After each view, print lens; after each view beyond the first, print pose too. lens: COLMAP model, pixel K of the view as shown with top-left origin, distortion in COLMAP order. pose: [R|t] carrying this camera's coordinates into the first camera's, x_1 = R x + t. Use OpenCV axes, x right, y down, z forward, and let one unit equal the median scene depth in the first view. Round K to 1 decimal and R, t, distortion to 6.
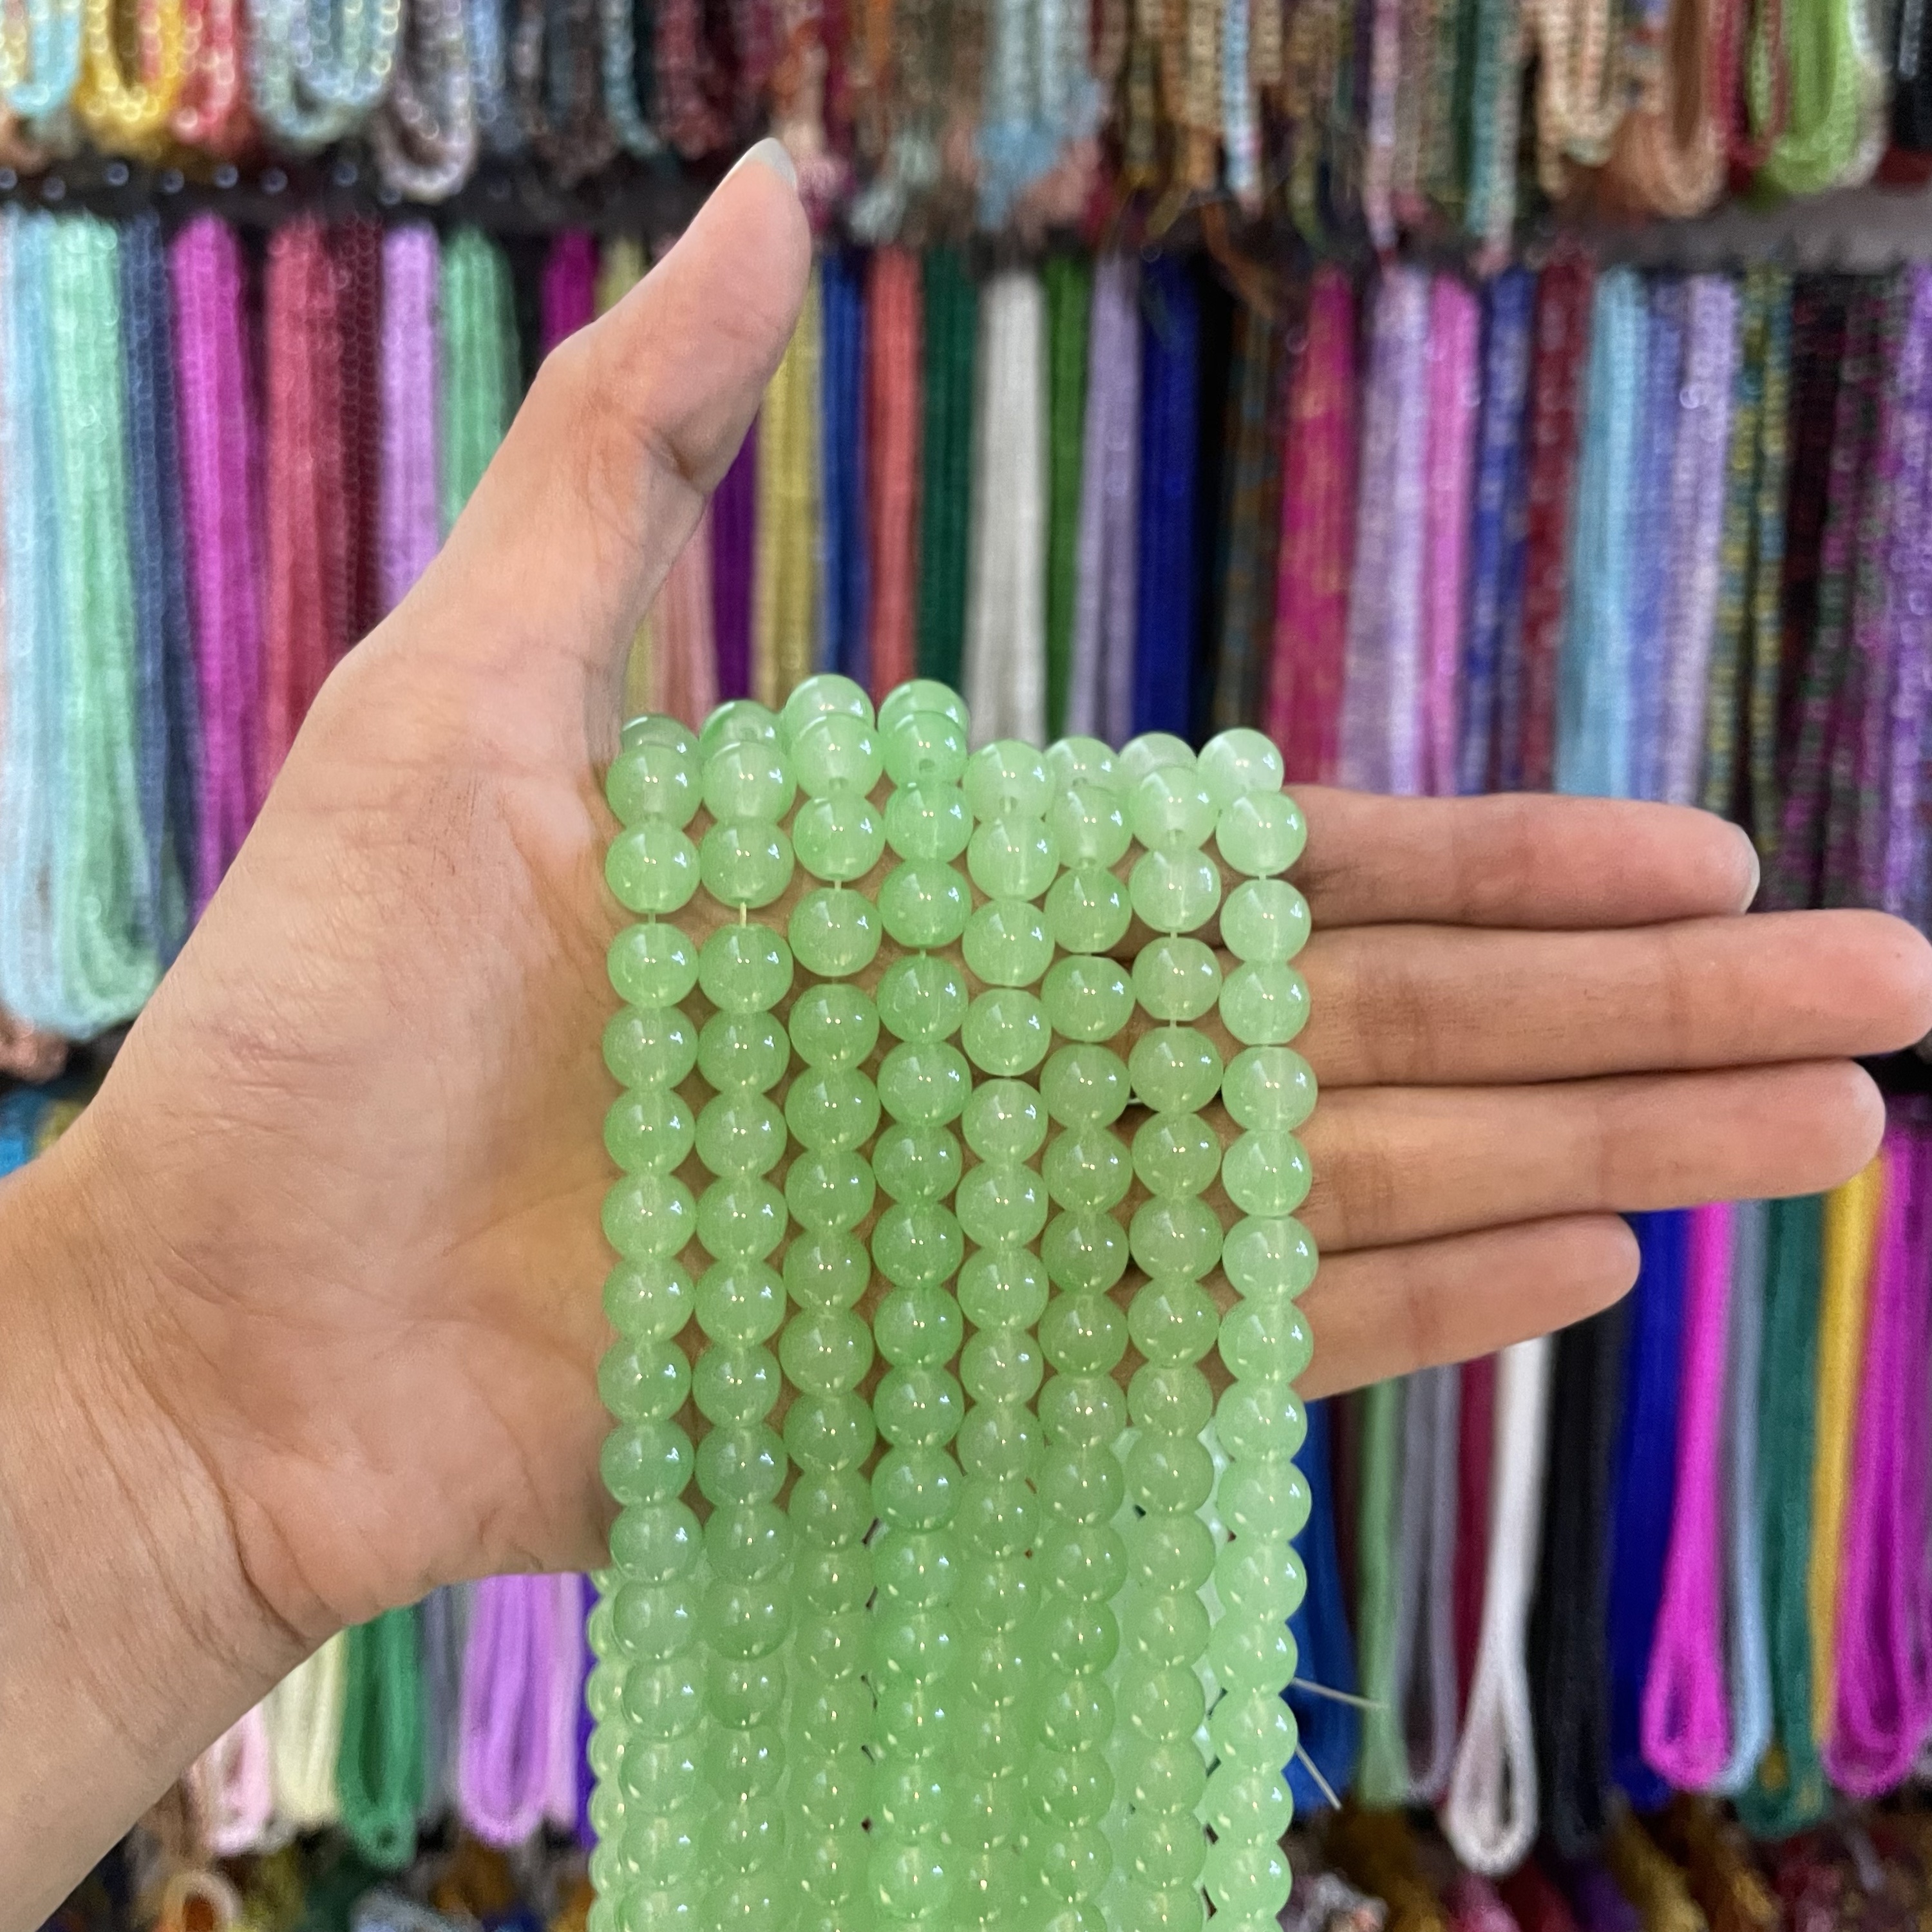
lens RADIAL K [[2061.4, 0, 965.3], [0, 2061.4, 943.1], [0, 0, 1]] dist [-0.009402, 0.000000]
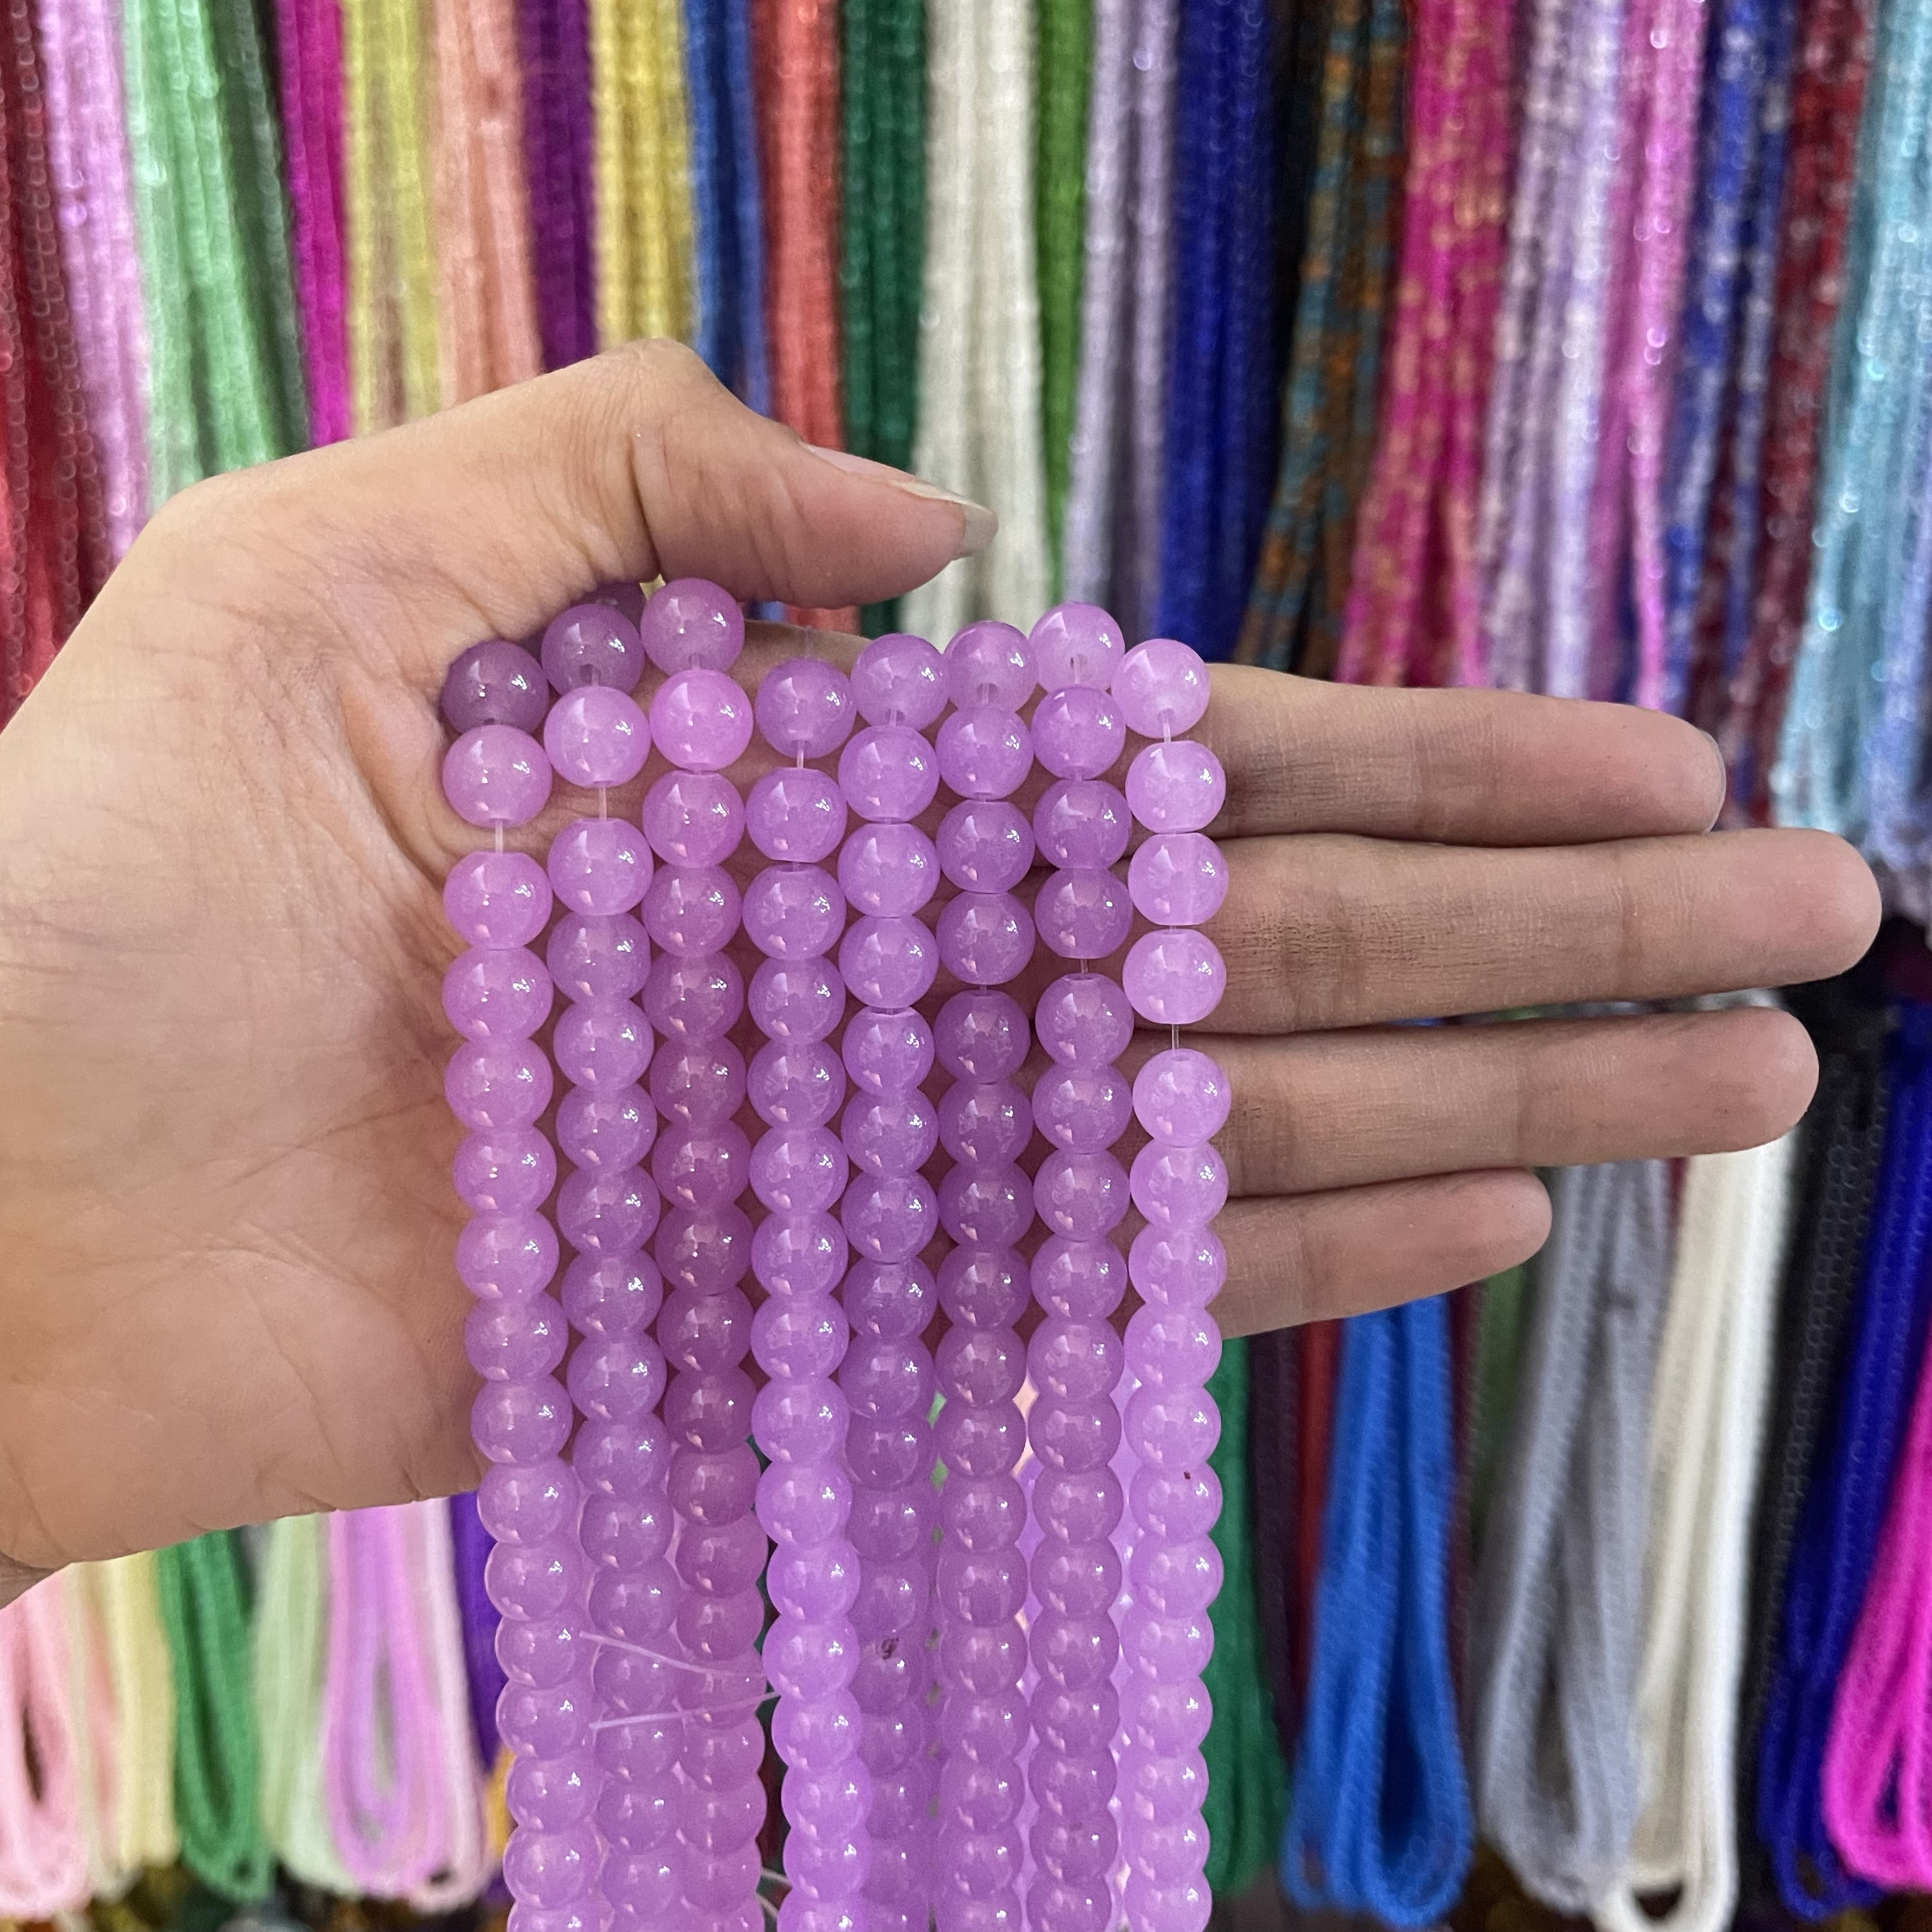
lens RADIAL K [[2061.4, 0, 918.9], [0, 2061.4, 957.1], [0, 0, 1]] dist [-0.009402, 0.000000]
pose [[0.995841, 0.010832, -0.090464, 0.064252], [0.005052, 0.984815, 0.173535, -0.055688], [0.090970, -0.173270, 0.980664, 0.310856]]
